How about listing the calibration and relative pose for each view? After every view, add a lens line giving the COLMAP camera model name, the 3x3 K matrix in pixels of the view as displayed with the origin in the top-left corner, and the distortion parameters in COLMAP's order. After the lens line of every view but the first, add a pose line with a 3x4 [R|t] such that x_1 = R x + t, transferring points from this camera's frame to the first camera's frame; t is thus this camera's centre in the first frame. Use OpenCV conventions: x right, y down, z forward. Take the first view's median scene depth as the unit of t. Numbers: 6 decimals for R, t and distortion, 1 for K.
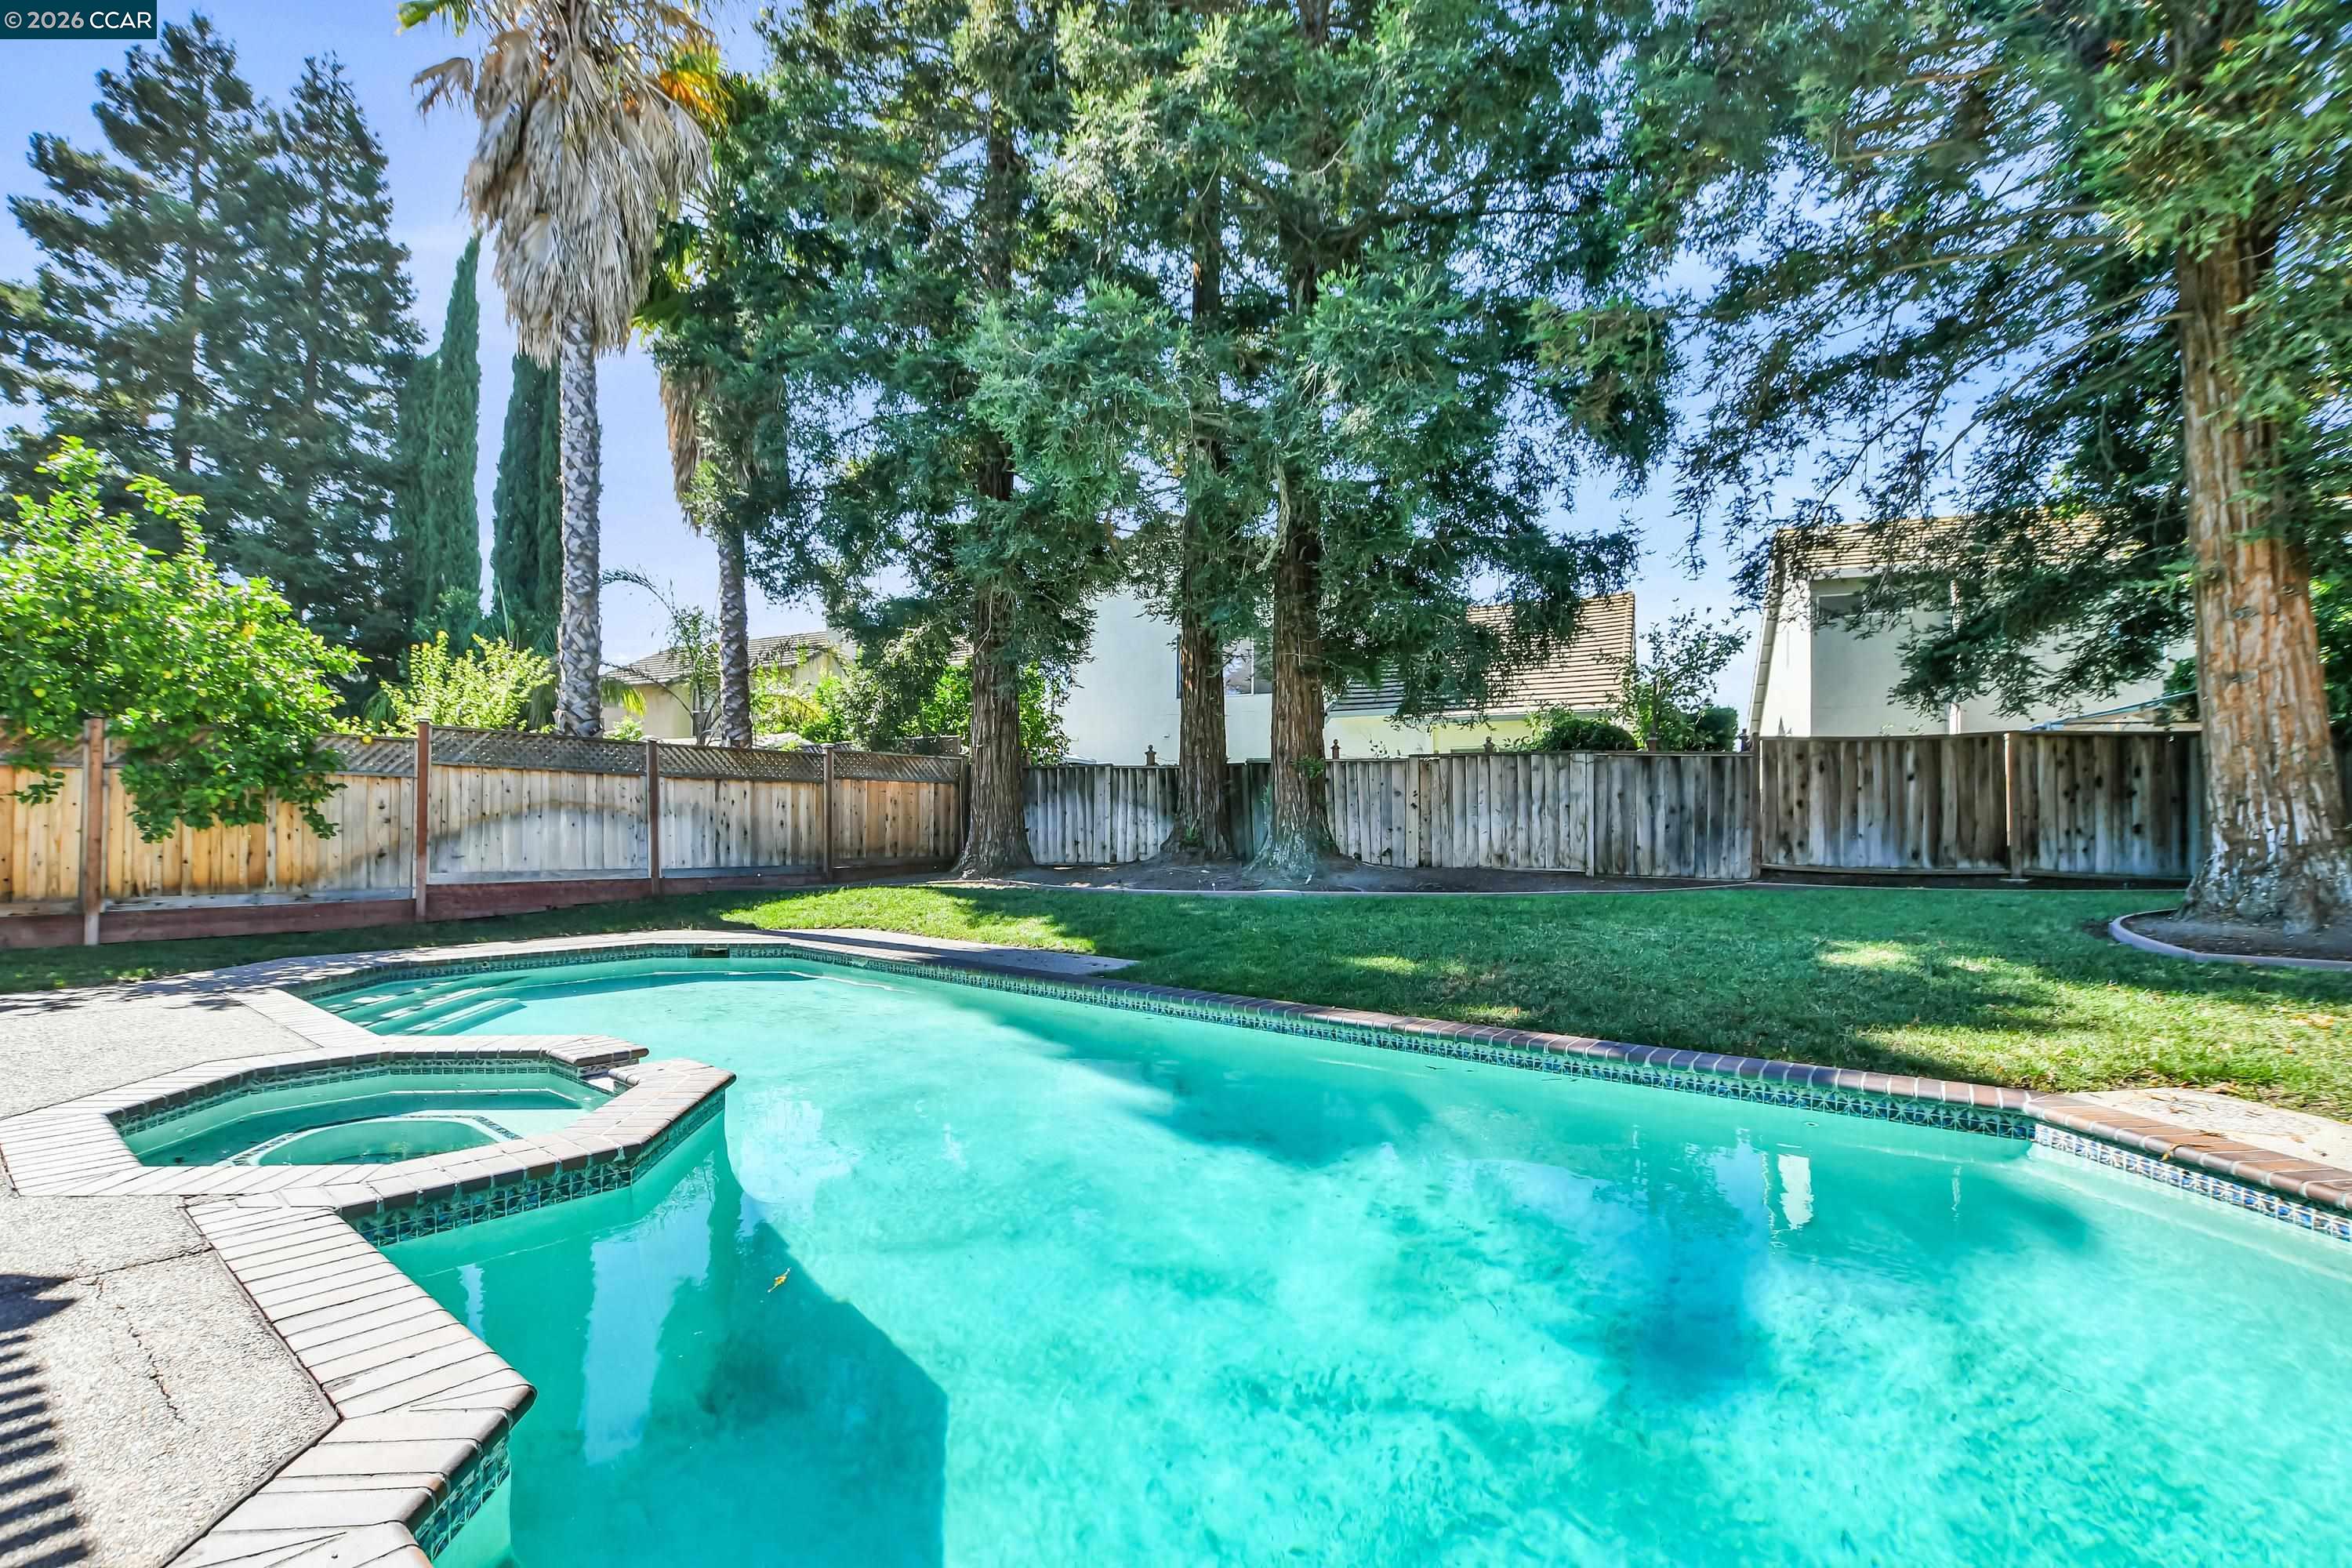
lens RADIAL K [[1015.1, 0, 1177.2], [0, 1015.1, 828.0], [0, 0, 1]] dist [-0.027295, 0.000735]
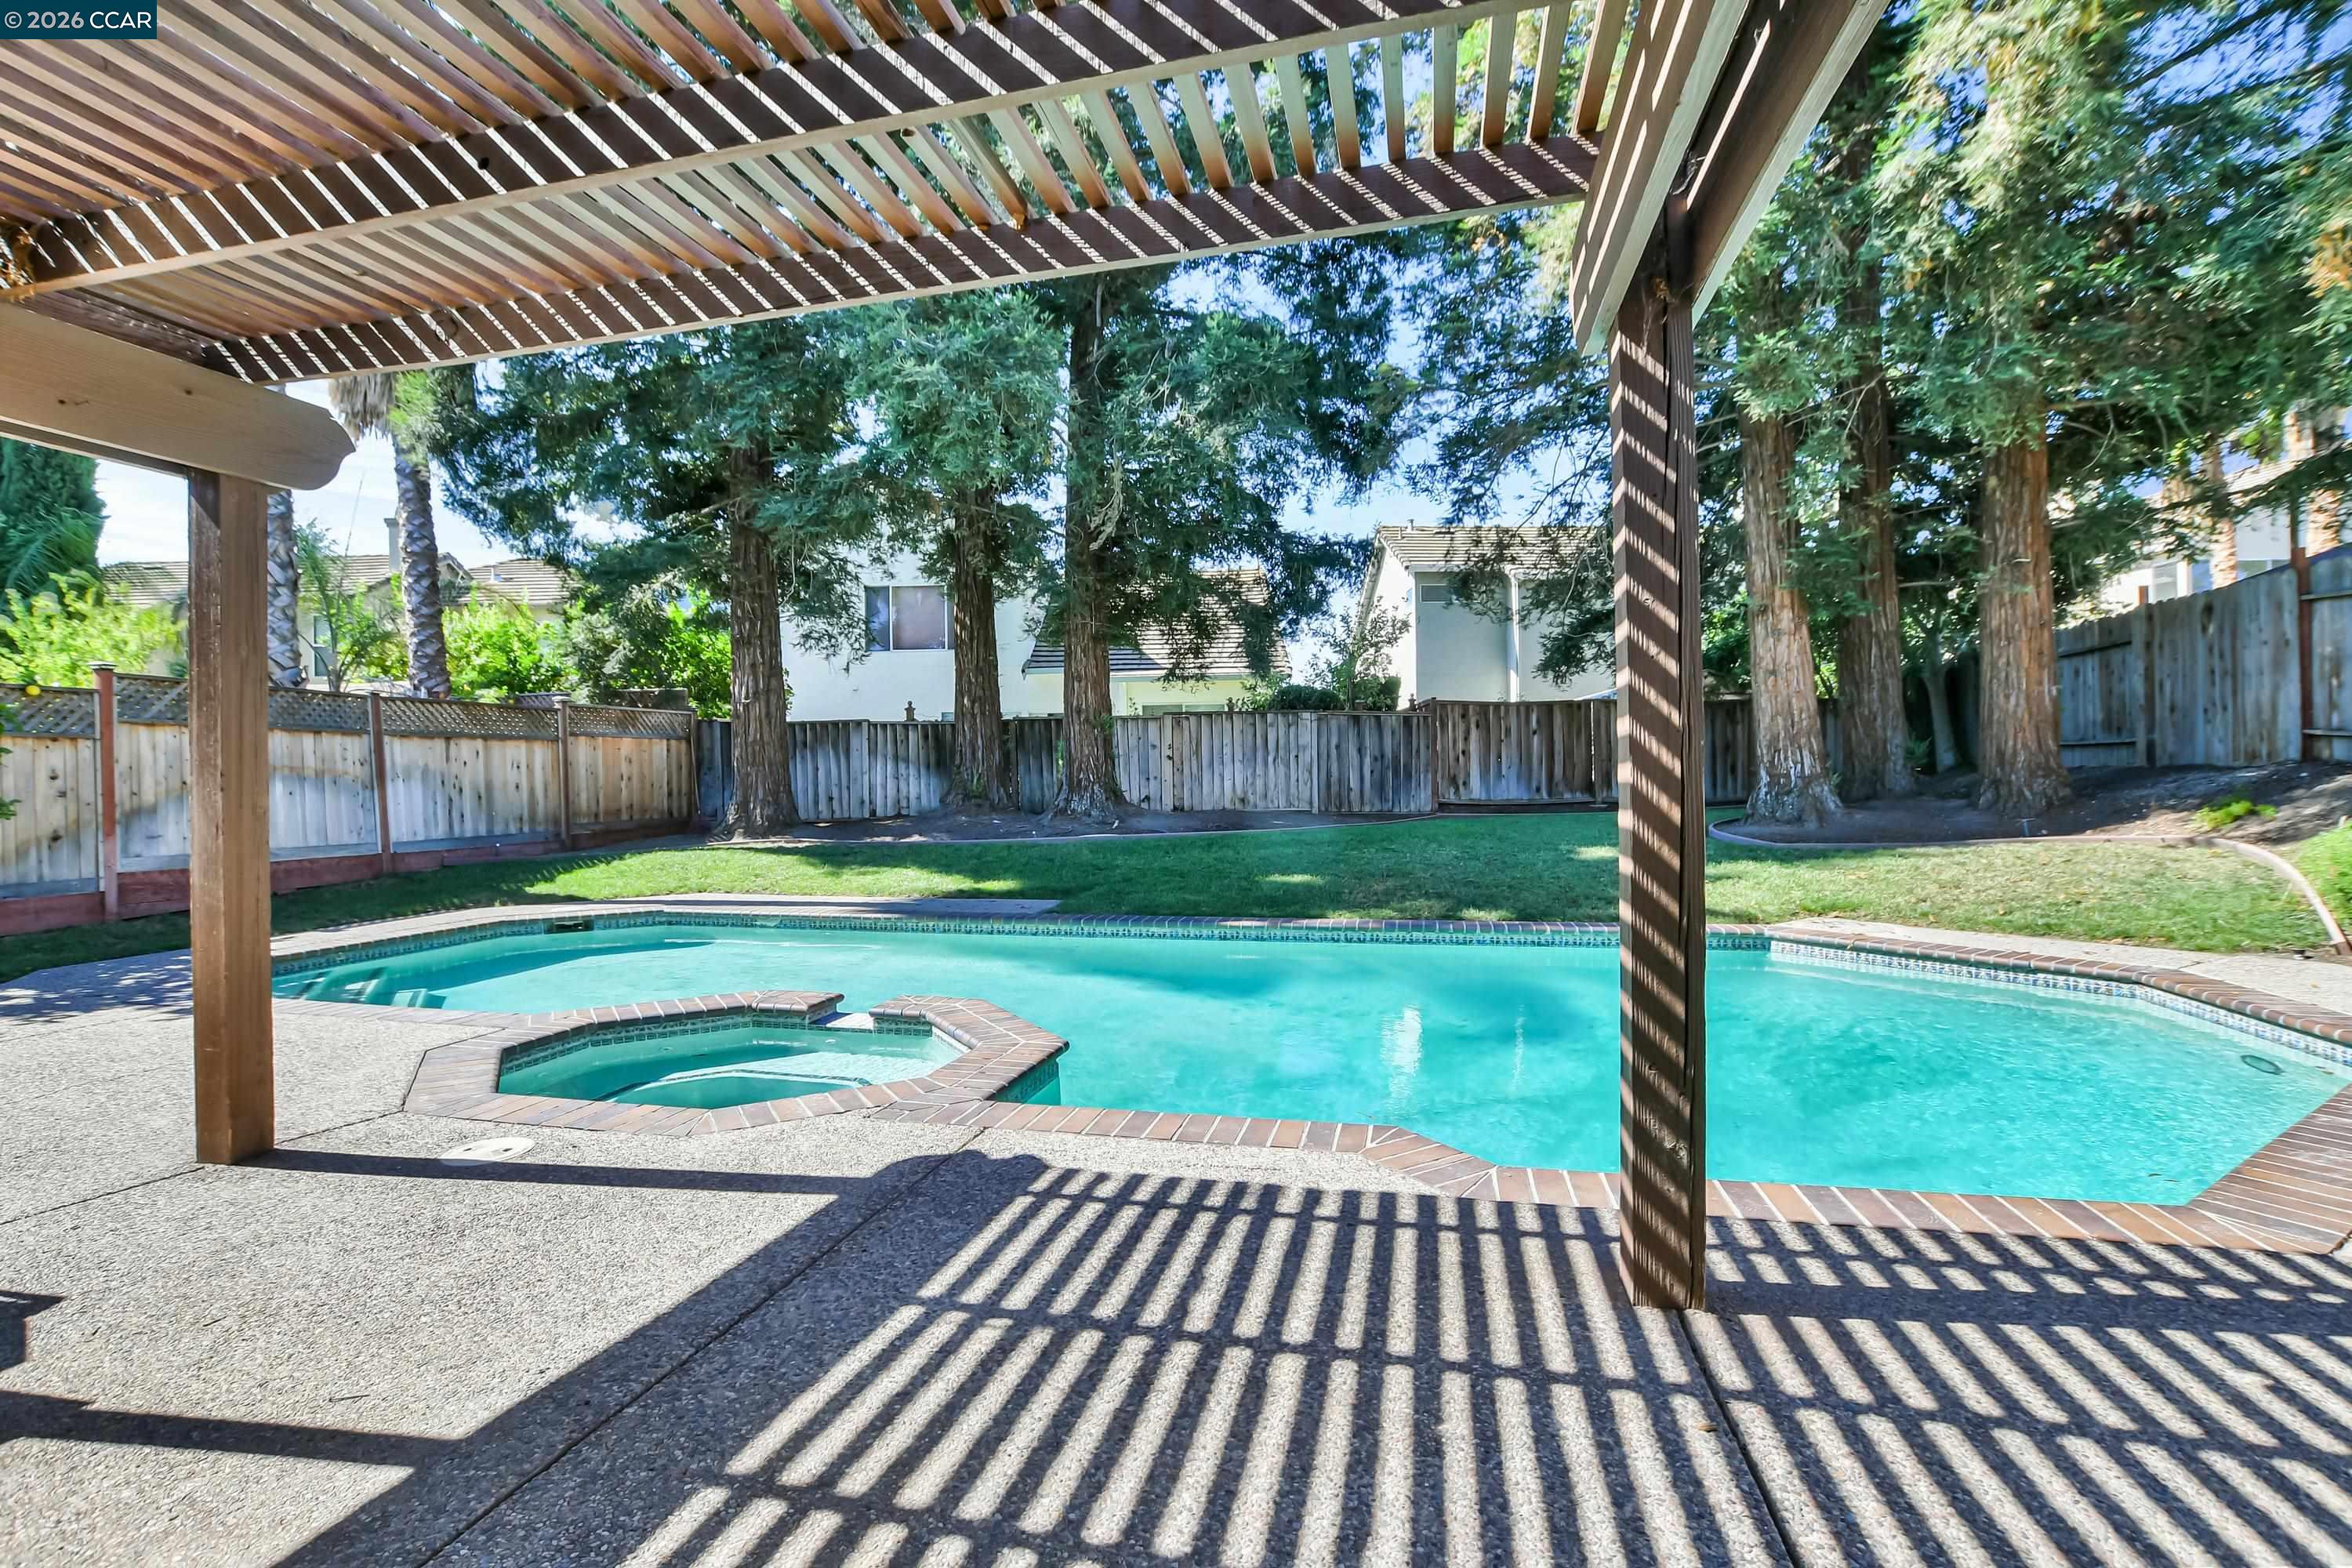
lens RADIAL K [[1026.2, 0, 1176.0], [0, 1026.2, 784.0], [0, 0, 1]] dist [-0.021356, 0.000269]
pose [[0.913633, -0.022967, 0.405891, -0.252052], [0.020364, 0.999735, 0.010731, -0.004819], [-0.406030, -0.001539, 0.913859, -0.062595]]
